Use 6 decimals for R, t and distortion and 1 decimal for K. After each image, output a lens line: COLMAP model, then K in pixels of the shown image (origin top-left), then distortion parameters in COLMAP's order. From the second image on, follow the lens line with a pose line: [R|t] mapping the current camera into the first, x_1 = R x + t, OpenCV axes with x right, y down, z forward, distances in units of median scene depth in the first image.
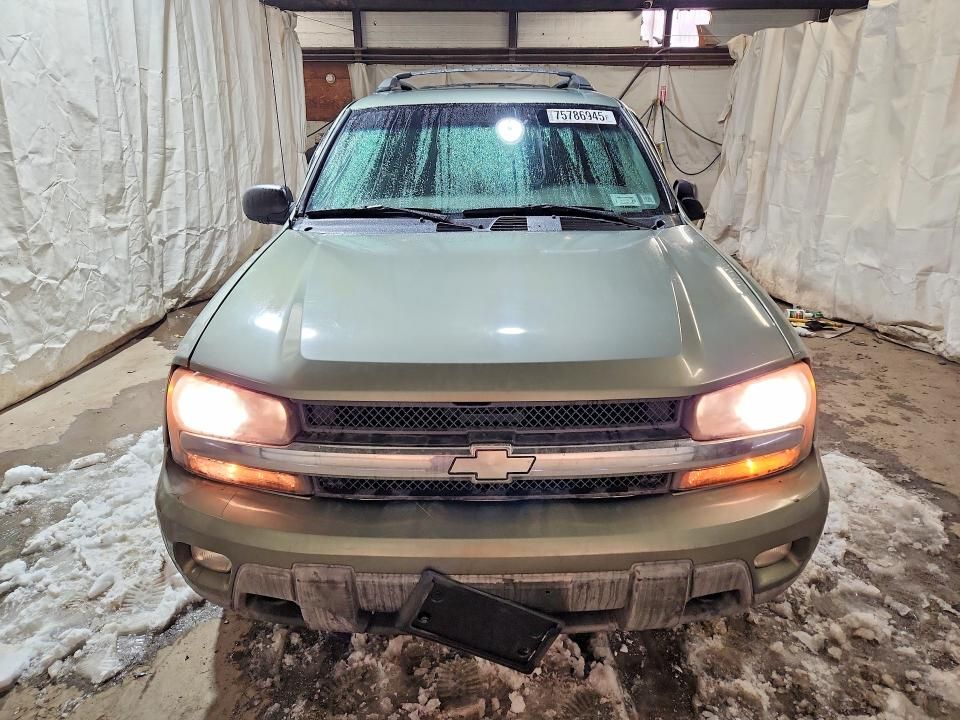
lens RADIAL K [[731.4, 0, 479.9], [0, 731.4, 358.3], [0, 0, 1]] dist [0.036330, -0.029534]
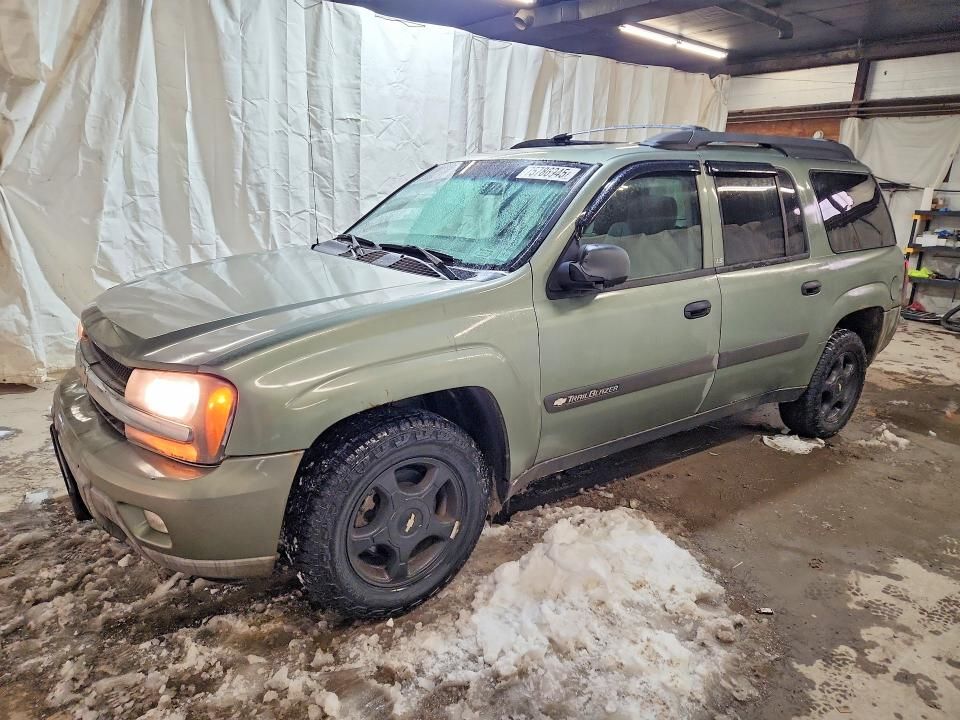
lens RADIAL K [[731.4, 0, 479.8], [0, 731.4, 361.7], [0, 0, 1]] dist [0.036330, -0.029534]
pose [[0.540082, 0.220413, -0.812237, 0.779147], [-0.277611, 0.957738, 0.075304, -0.108988], [0.794508, 0.184815, 0.578446, 0.328165]]
